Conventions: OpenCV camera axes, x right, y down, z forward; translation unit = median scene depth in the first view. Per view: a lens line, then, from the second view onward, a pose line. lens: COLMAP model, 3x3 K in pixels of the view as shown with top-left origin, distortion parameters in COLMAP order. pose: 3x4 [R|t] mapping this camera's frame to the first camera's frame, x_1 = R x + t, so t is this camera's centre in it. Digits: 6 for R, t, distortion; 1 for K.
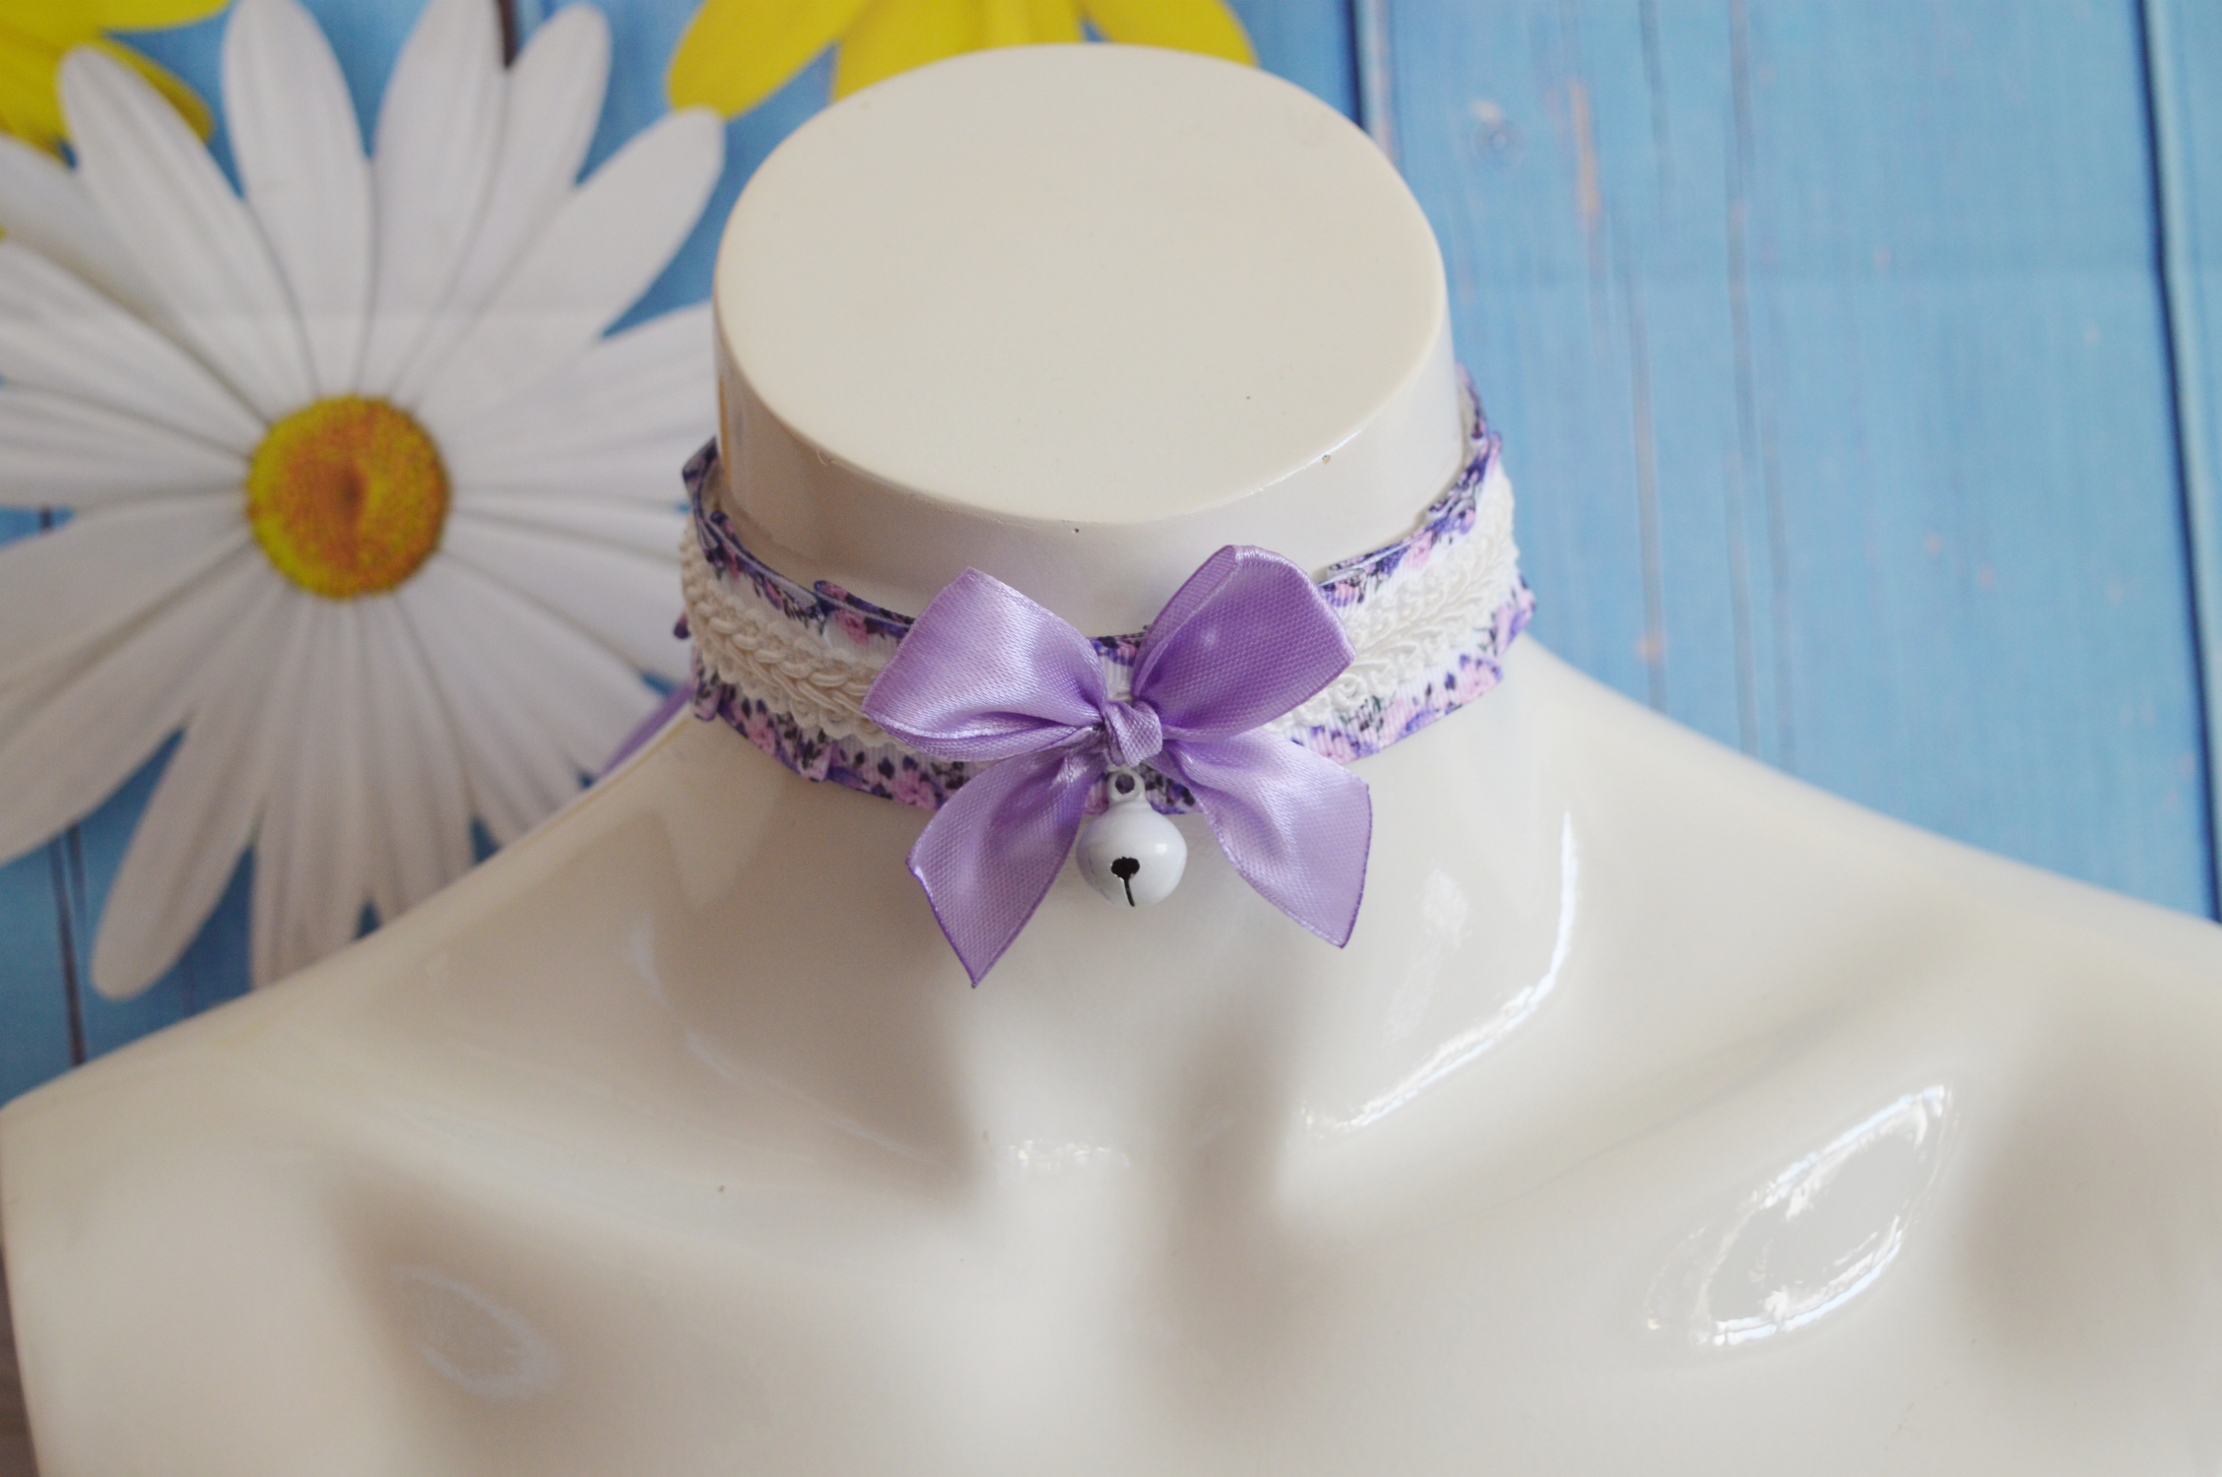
lens RADIAL K [[4411.9, 0, 1111.0], [0, 4411.9, 738.5], [0, 0, 1]] dist [0.012269, 0.144444]
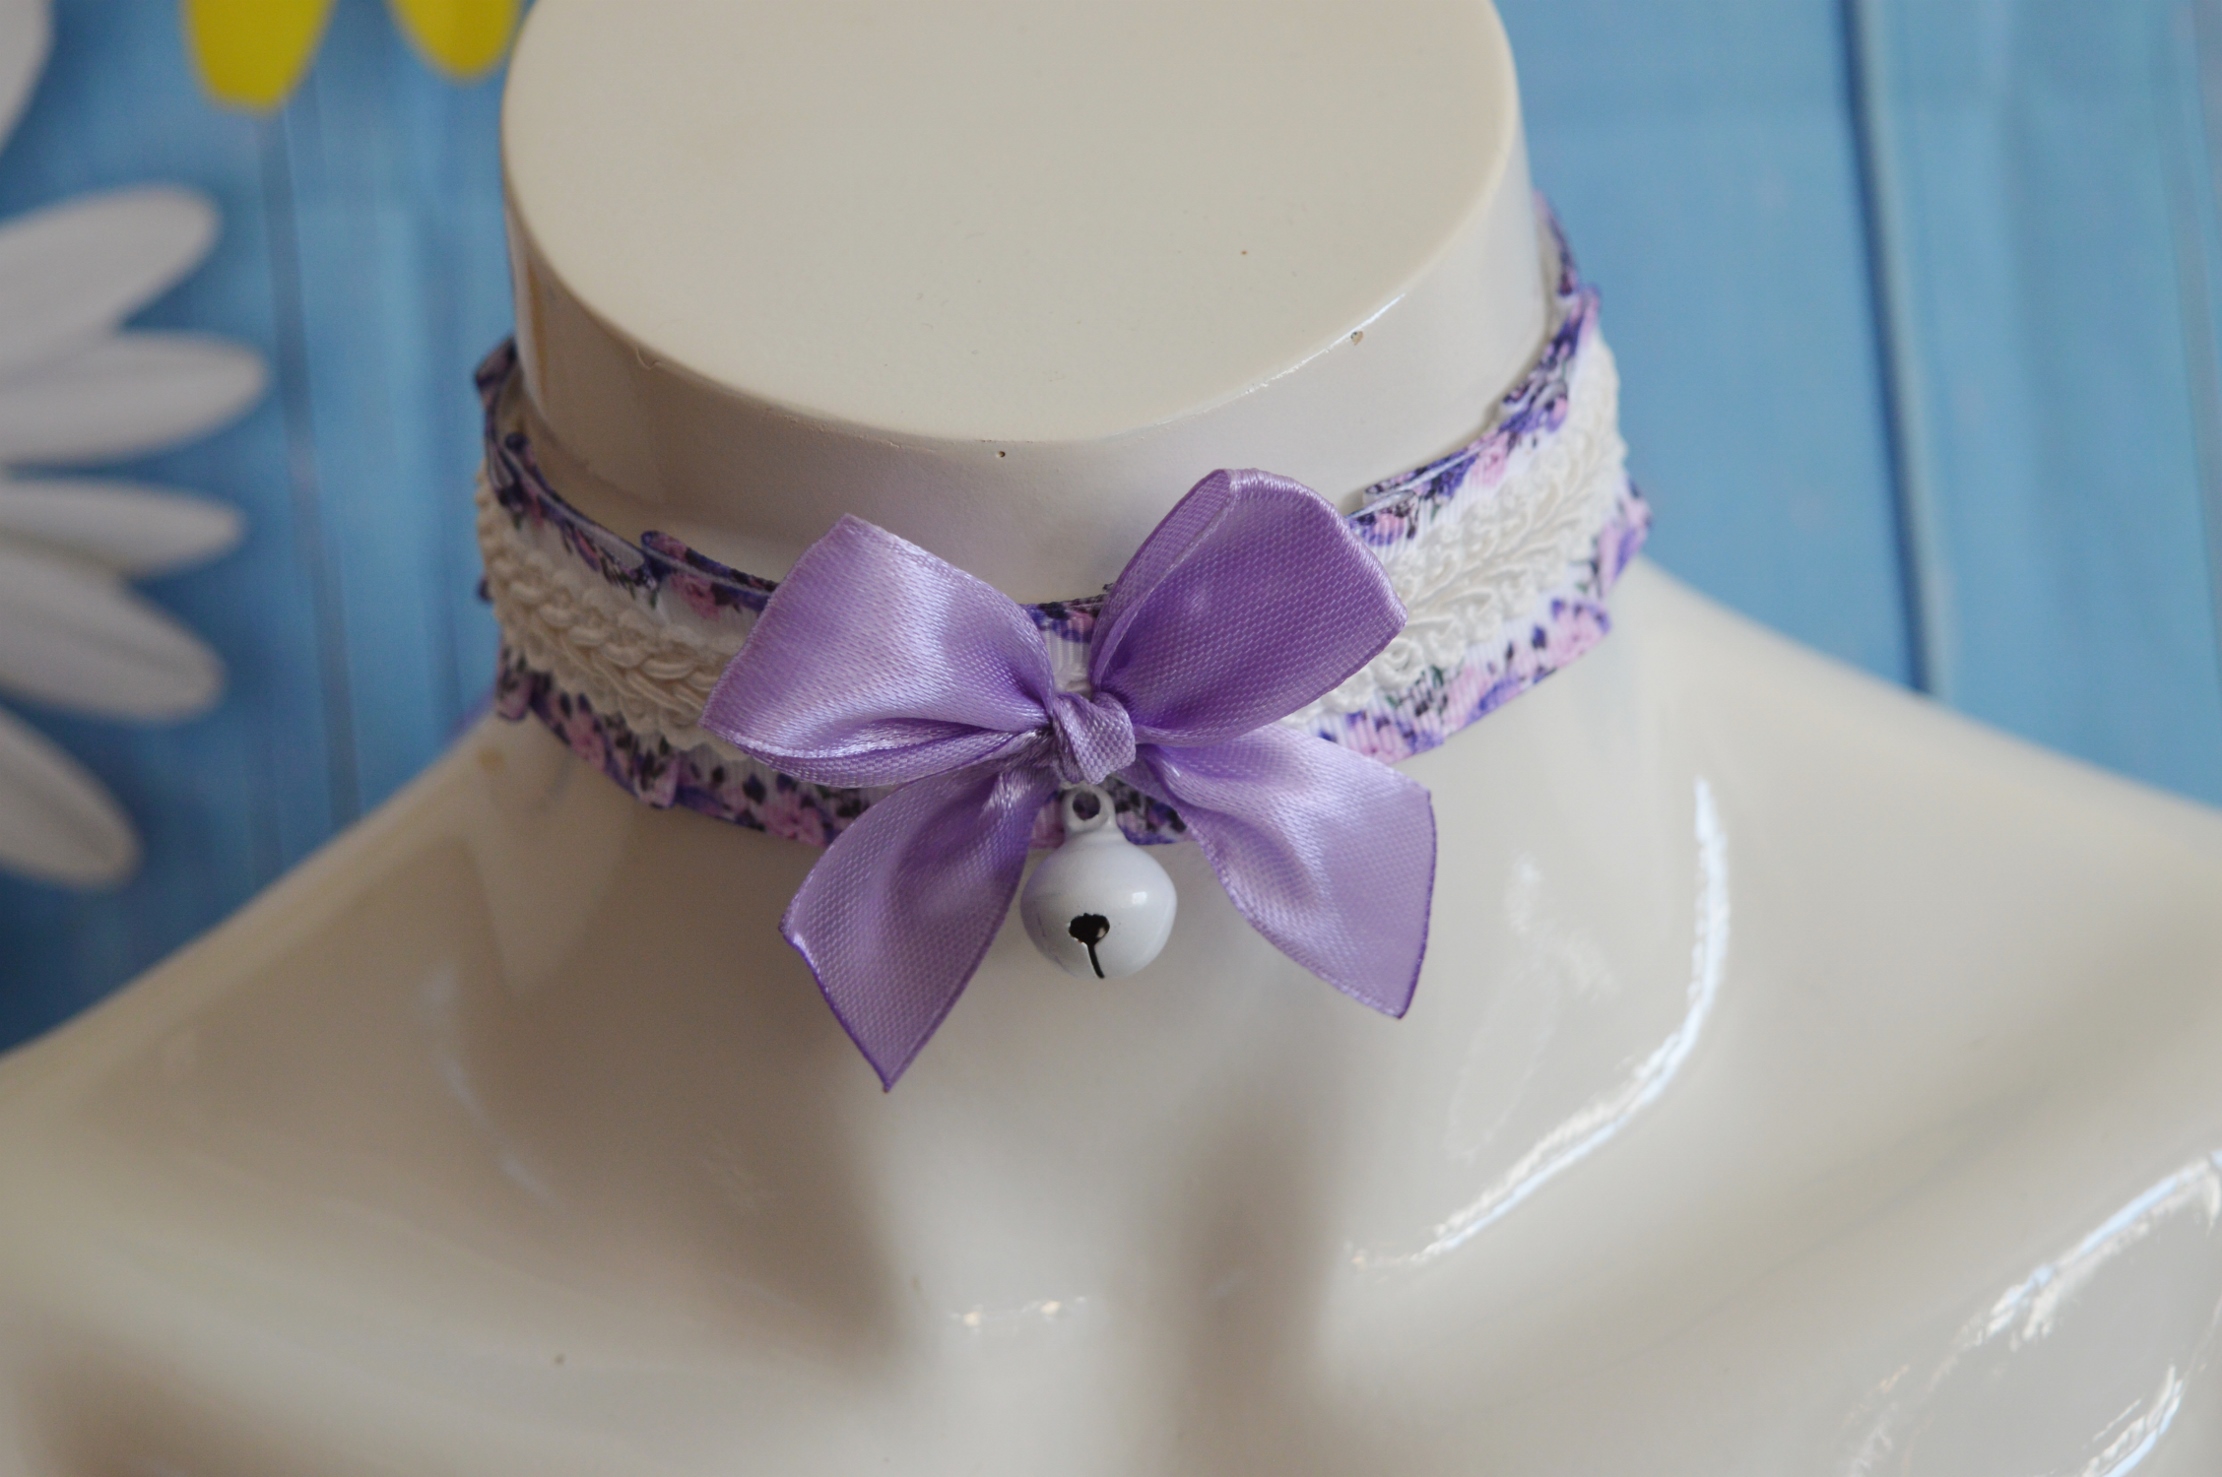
lens RADIAL K [[4411.9, 0, 1111.0], [0, 4411.9, 738.5], [0, 0, 1]] dist [0.012269, 0.144444]
pose [[0.999413, -0.031553, -0.013359, 0.016684], [0.032088, 0.998603, 0.041980, -0.029723], [0.012015, -0.042384, 0.999029, 0.287640]]
